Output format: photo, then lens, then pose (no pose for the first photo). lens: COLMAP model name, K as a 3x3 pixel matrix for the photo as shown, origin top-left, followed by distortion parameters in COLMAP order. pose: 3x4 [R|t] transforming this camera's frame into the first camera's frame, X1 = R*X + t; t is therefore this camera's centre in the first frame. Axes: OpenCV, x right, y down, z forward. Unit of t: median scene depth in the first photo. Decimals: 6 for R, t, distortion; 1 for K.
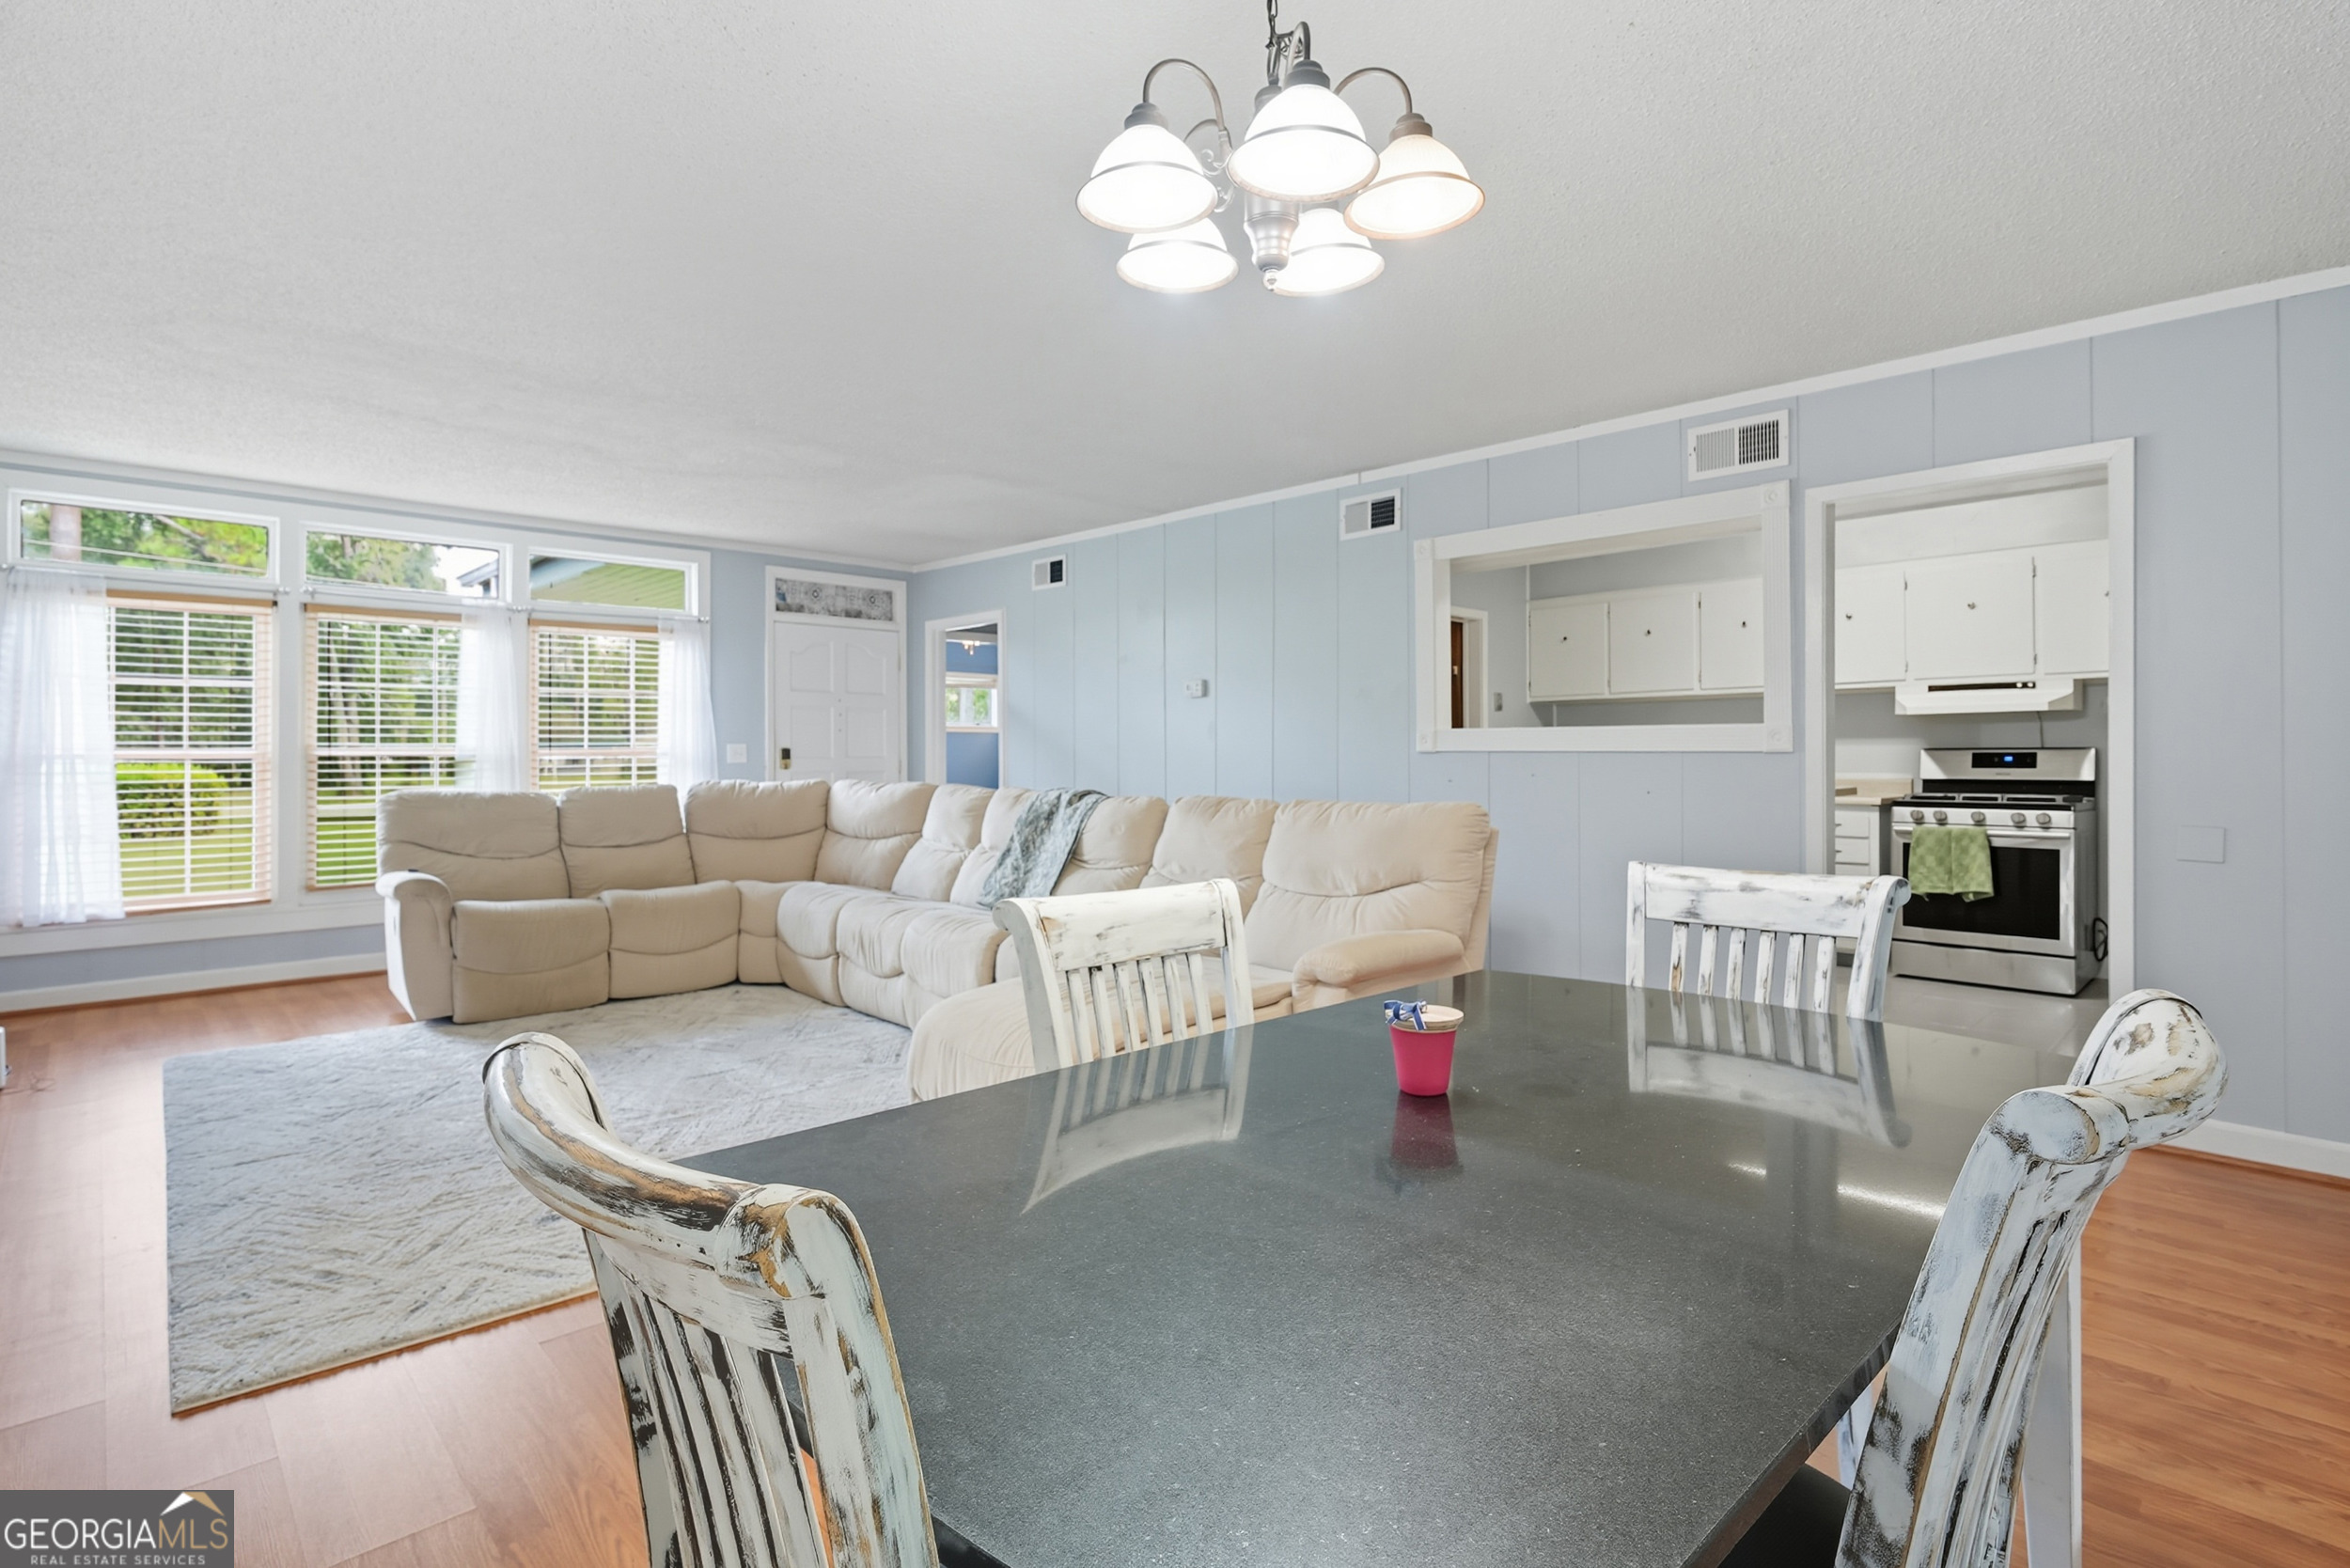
lens RADIAL K [[1109.9, 0, 1171.4], [0, 1109.9, 750.5], [0, 0, 1]] dist [-0.009861, -0.000397]
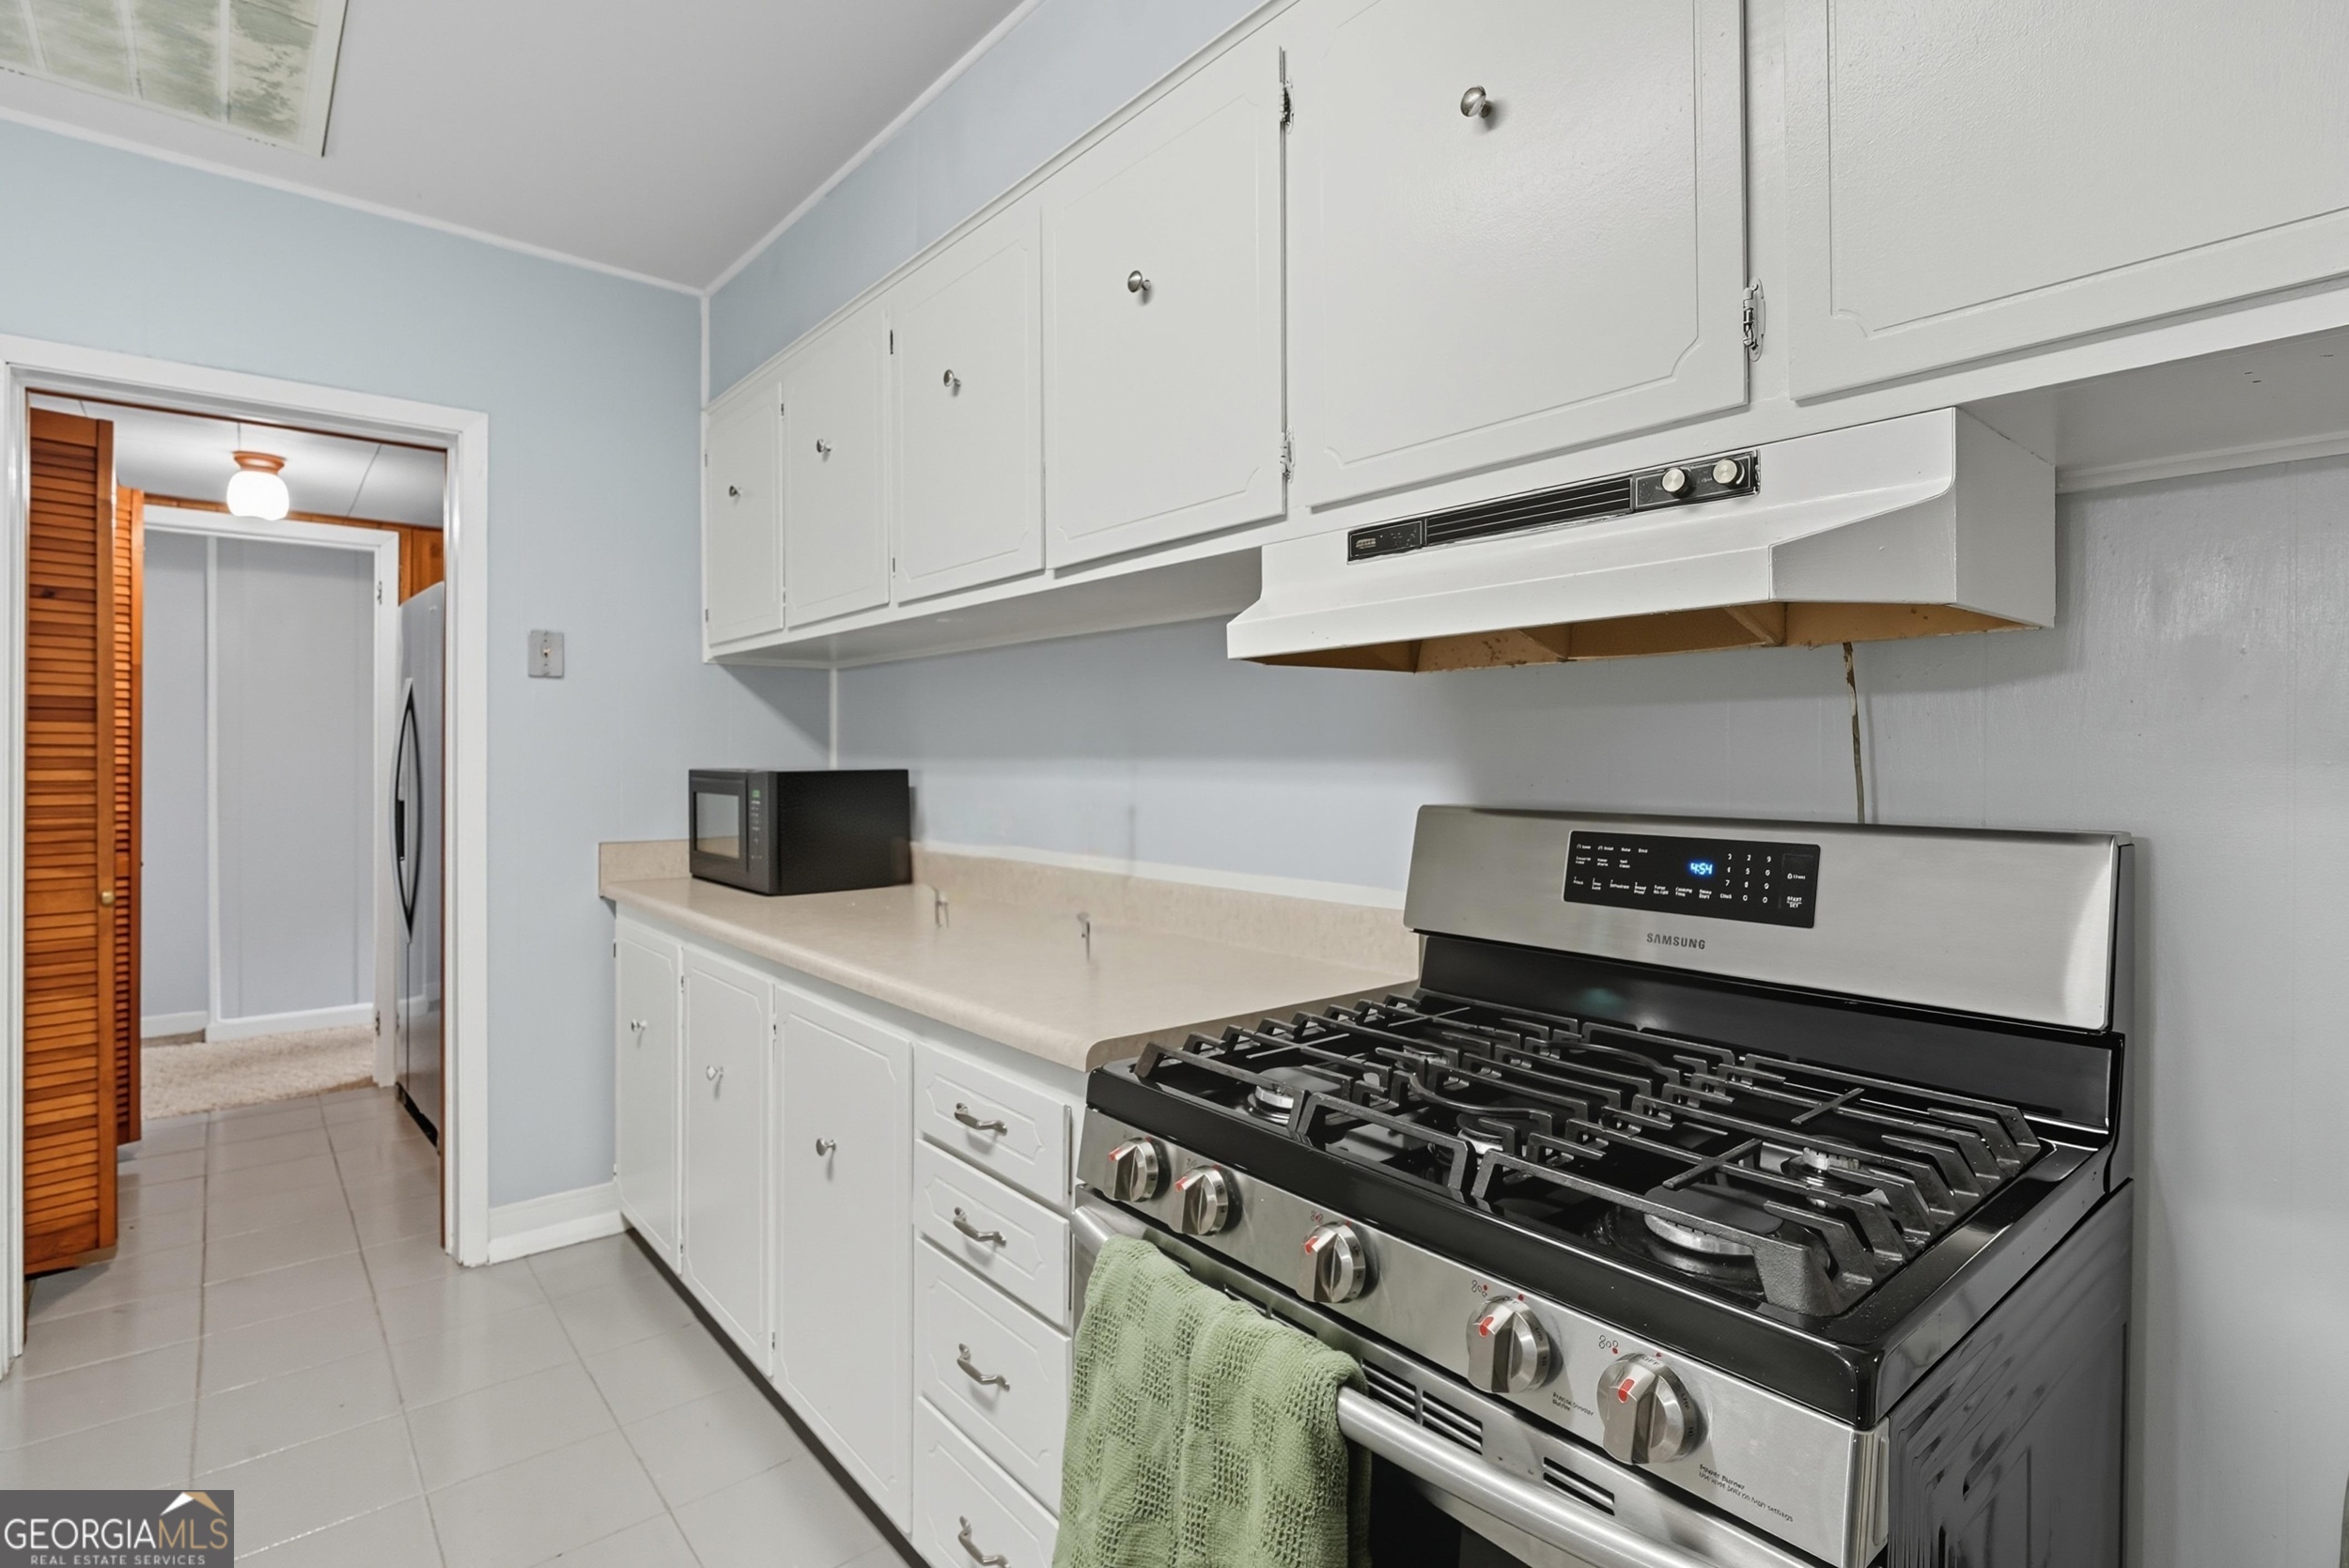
lens RADIAL K [[1109.3, 0, 1170.9], [0, 1109.3, 750.5], [0, 0, 1]] dist [-0.009861, -0.000397]
pose [[0.998303, 0.007487, -0.057743, 0.698257], [-0.007576, 0.999970, -0.001320, -0.014877], [0.057731, 0.001755, 0.998331, 0.816605]]
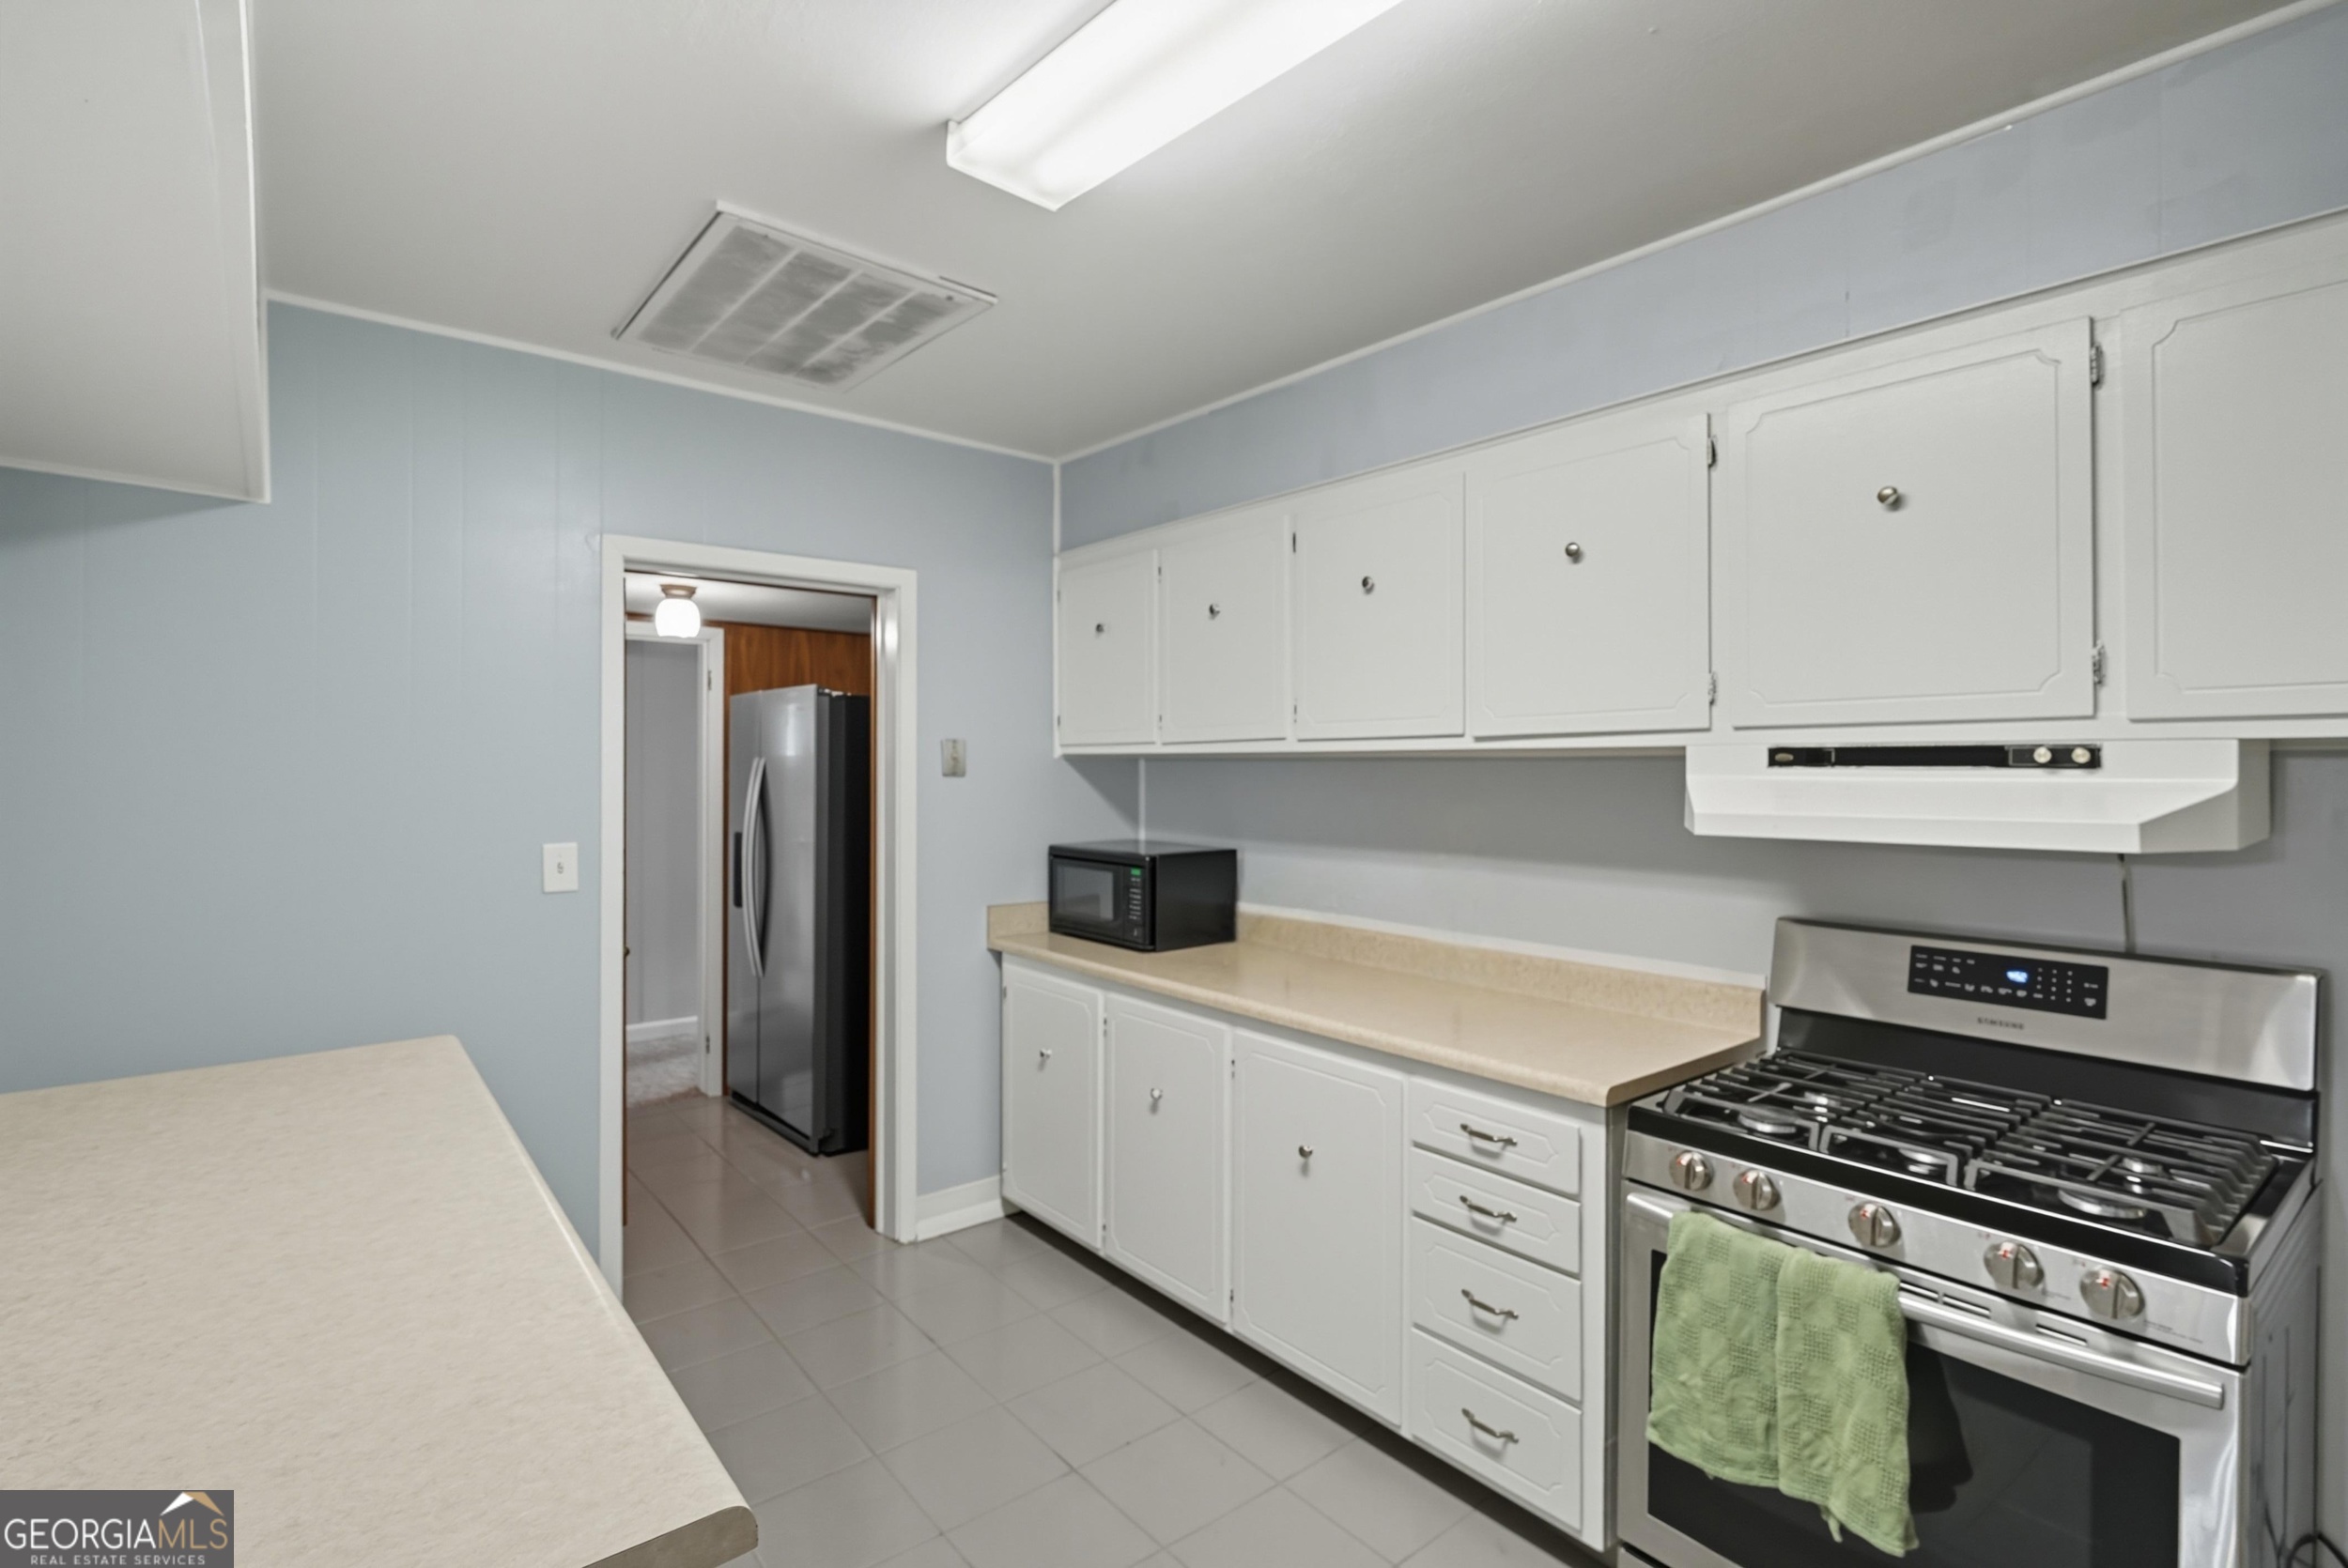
lens RADIAL K [[1082.2, 0, 1166.5], [0, 1082.2, 758.6], [0, 0, 1]] dist [-0.014506, 0.000150]
pose [[0.996514, 0.008590, -0.082980, 0.558509], [-0.009012, 0.999948, -0.004707, -0.055181], [0.082935, 0.005439, 0.996540, 0.694177]]
